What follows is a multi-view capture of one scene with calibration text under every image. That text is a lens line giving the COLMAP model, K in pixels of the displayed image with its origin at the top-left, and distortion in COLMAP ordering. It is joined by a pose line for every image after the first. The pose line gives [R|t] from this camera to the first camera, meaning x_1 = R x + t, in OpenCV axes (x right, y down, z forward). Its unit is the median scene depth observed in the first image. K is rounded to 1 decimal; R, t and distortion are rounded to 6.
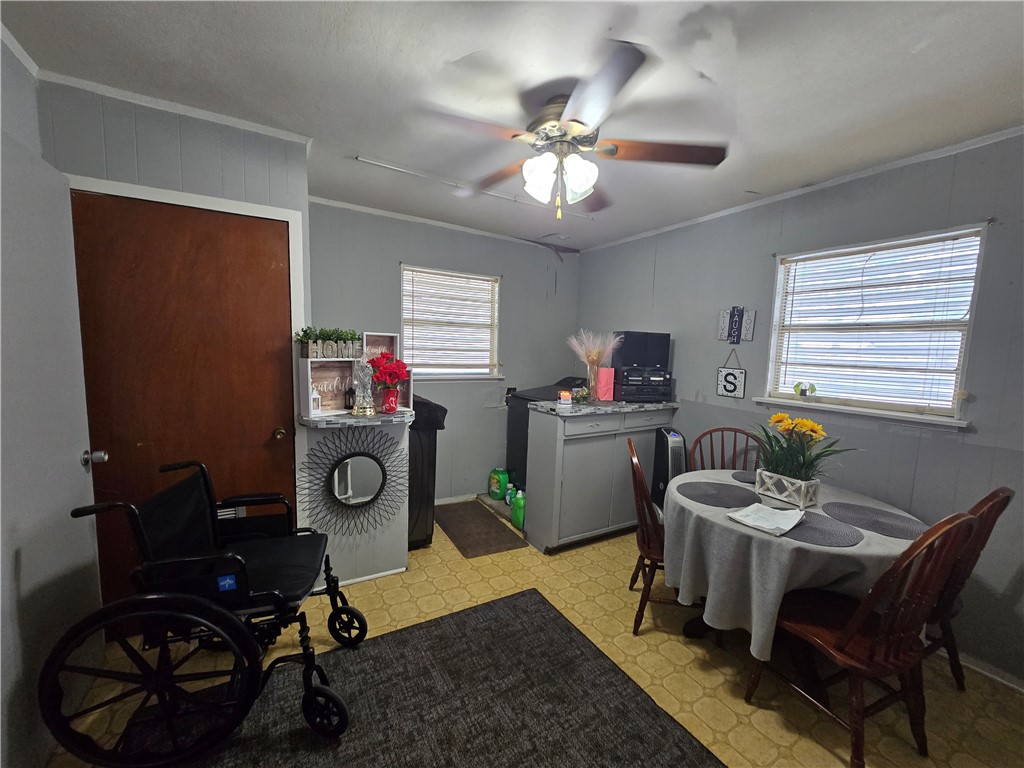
lens RADIAL K [[417.5, 0, 515.5], [0, 417.5, 388.8], [0, 0, 1]] dist [-0.004659, 0.000454]
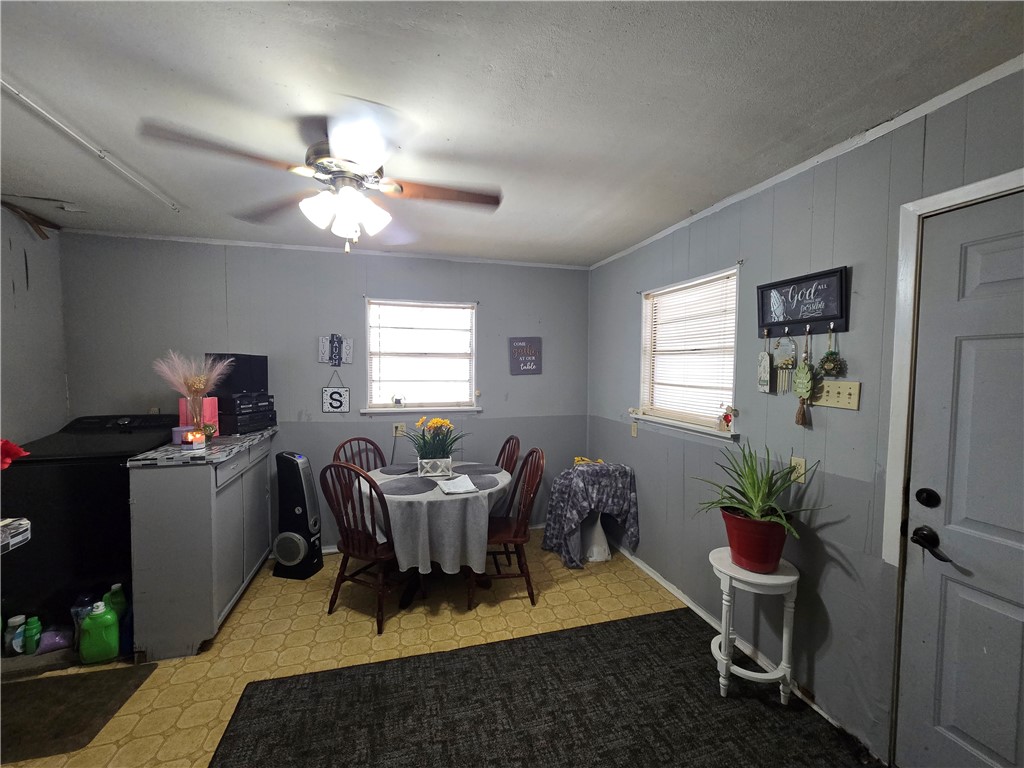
lens RADIAL K [[417.5, 0, 510.8], [0, 417.5, 387.4], [0, 0, 1]] dist [-0.004659, 0.000454]
pose [[0.267613, -0.070454, 0.960947, -0.502270], [0.097546, 0.994180, 0.045725, -0.060795], [-0.958576, 0.081500, 0.272928, 0.247713]]
